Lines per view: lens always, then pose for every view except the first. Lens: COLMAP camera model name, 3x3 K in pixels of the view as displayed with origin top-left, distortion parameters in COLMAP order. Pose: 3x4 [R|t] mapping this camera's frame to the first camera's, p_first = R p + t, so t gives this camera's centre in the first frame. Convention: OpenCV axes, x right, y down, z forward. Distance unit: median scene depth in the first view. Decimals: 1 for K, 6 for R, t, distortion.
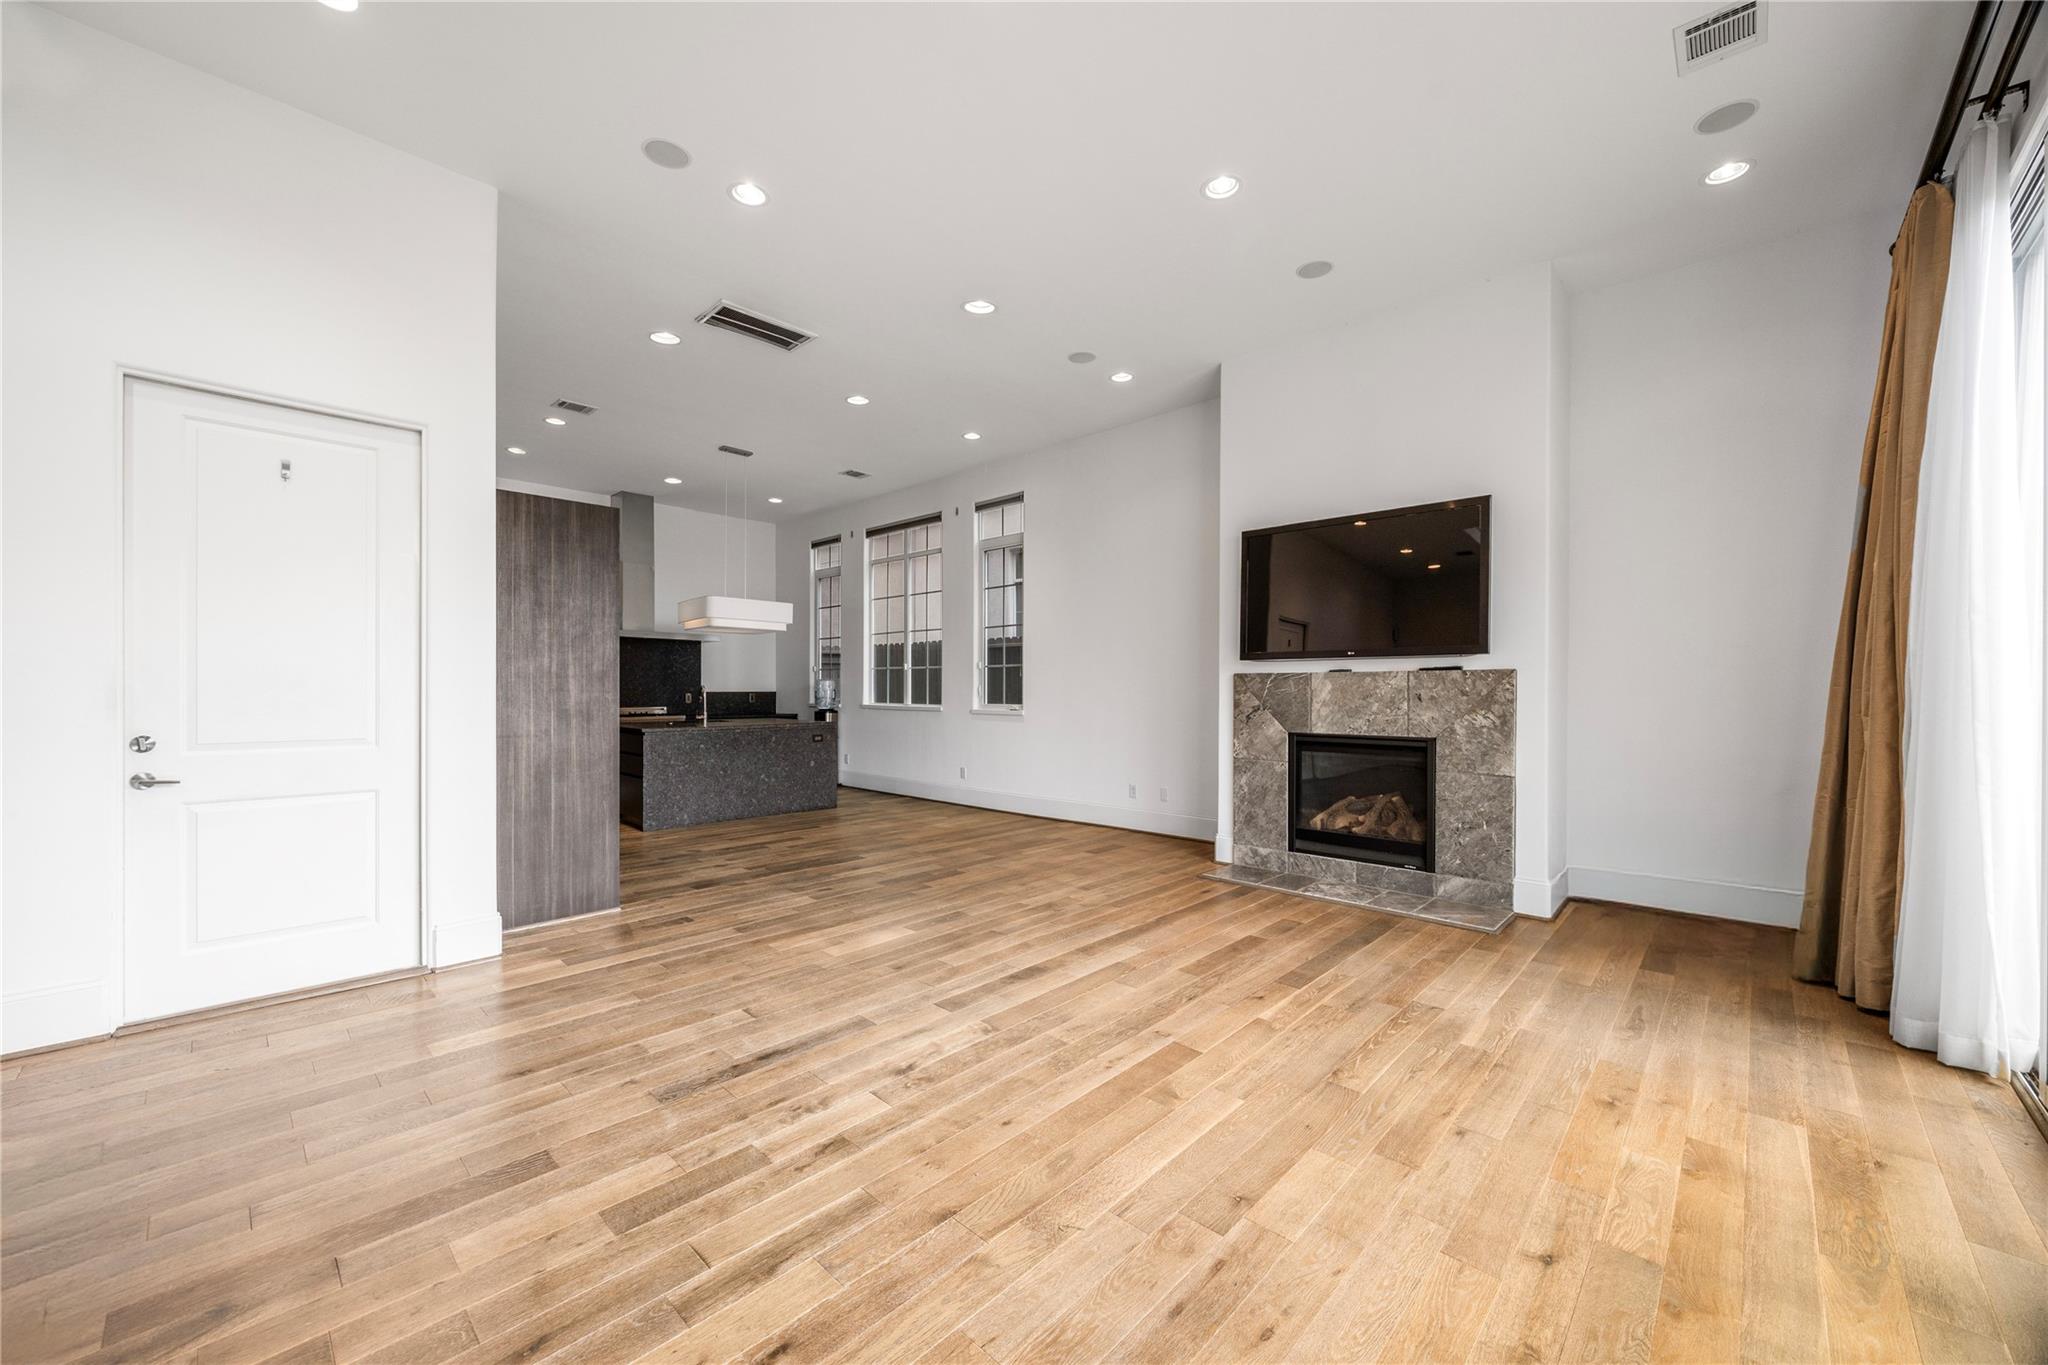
lens RADIAL K [[780.9, 0, 1020.1], [0, 780.9, 687.8], [0, 0, 1]] dist [-0.000729, 0.000024]
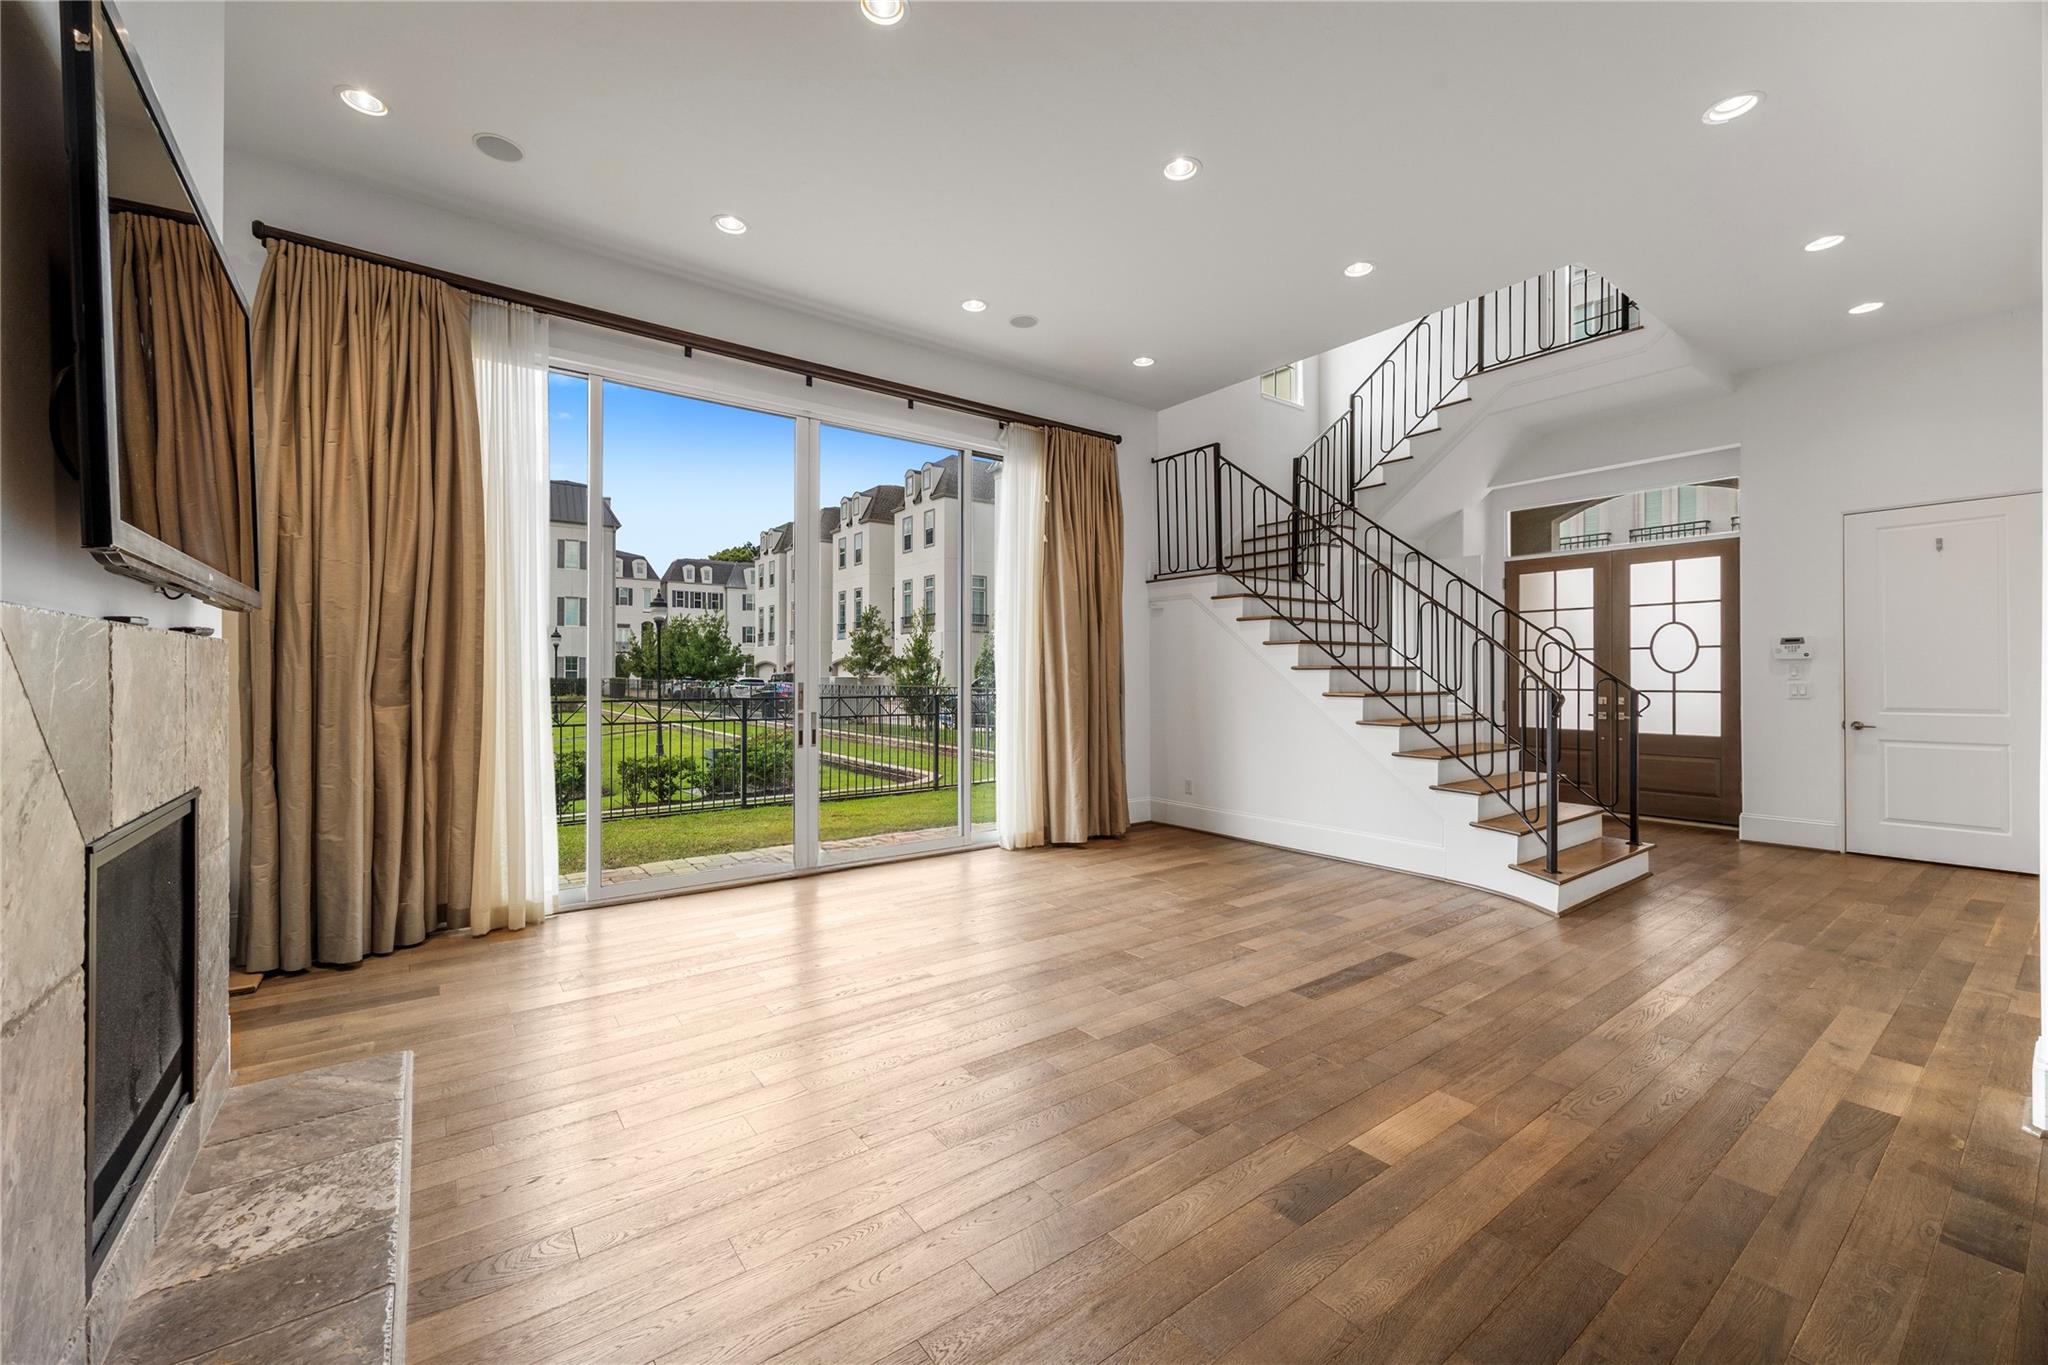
lens RADIAL K [[780.9, 0, 1020.1], [0, 780.9, 687.8], [0, 0, 1]] dist [-0.000729, 0.000024]
pose [[-0.982105, -0.005152, 0.188265, -0.015447], [-0.002650, 0.999905, 0.013540, -0.001944], [-0.188317, 0.012799, -0.982025, 1.669776]]
